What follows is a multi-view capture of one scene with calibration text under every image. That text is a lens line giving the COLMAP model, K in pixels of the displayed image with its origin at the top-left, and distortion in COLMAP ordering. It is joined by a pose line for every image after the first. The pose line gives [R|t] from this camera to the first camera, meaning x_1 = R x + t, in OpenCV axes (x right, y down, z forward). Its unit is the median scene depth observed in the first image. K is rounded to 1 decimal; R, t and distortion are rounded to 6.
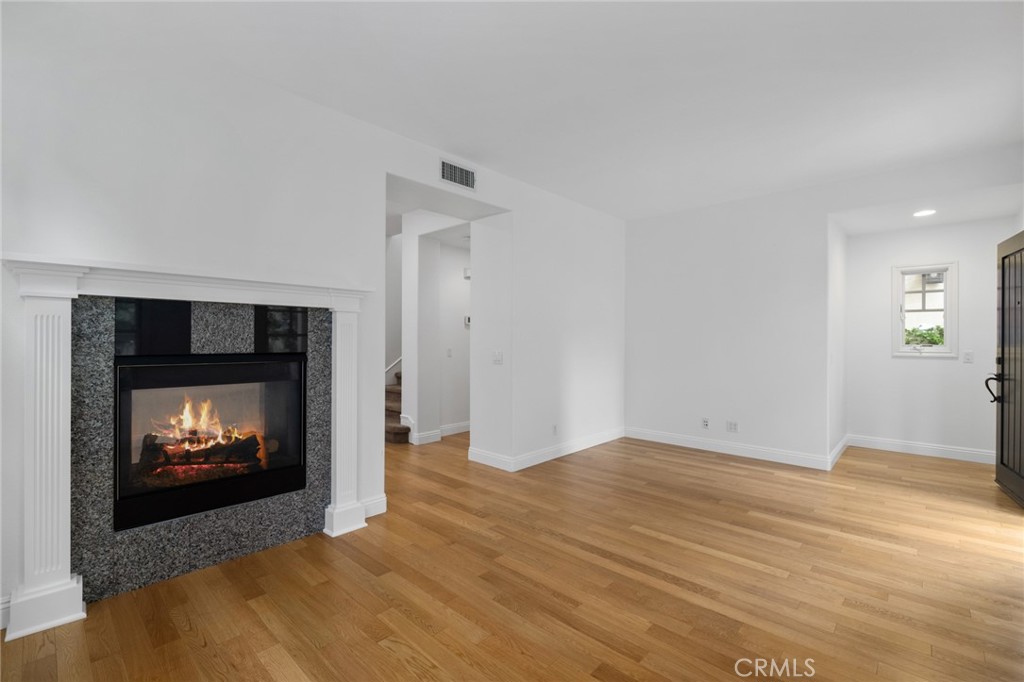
lens RADIAL K [[458.4, 0, 517.5], [0, 458.4, 335.0], [0, 0, 1]] dist [0.012259, -0.004641]
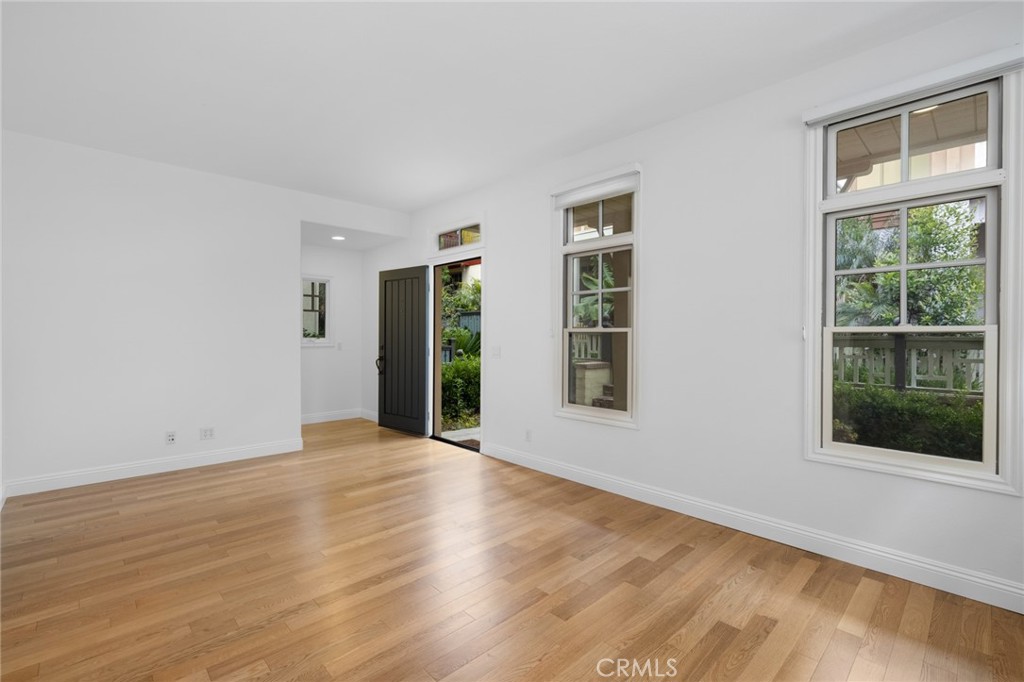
lens RADIAL K [[458.4, 0, 502.8], [0, 458.4, 335.6], [0, 0, 1]] dist [0.012259, -0.004641]
pose [[0.067653, -0.001803, 0.997707, -0.450059], [-0.016461, 0.999860, 0.002923, 0.004734], [-0.997573, -0.016621, 0.067614, 0.481928]]
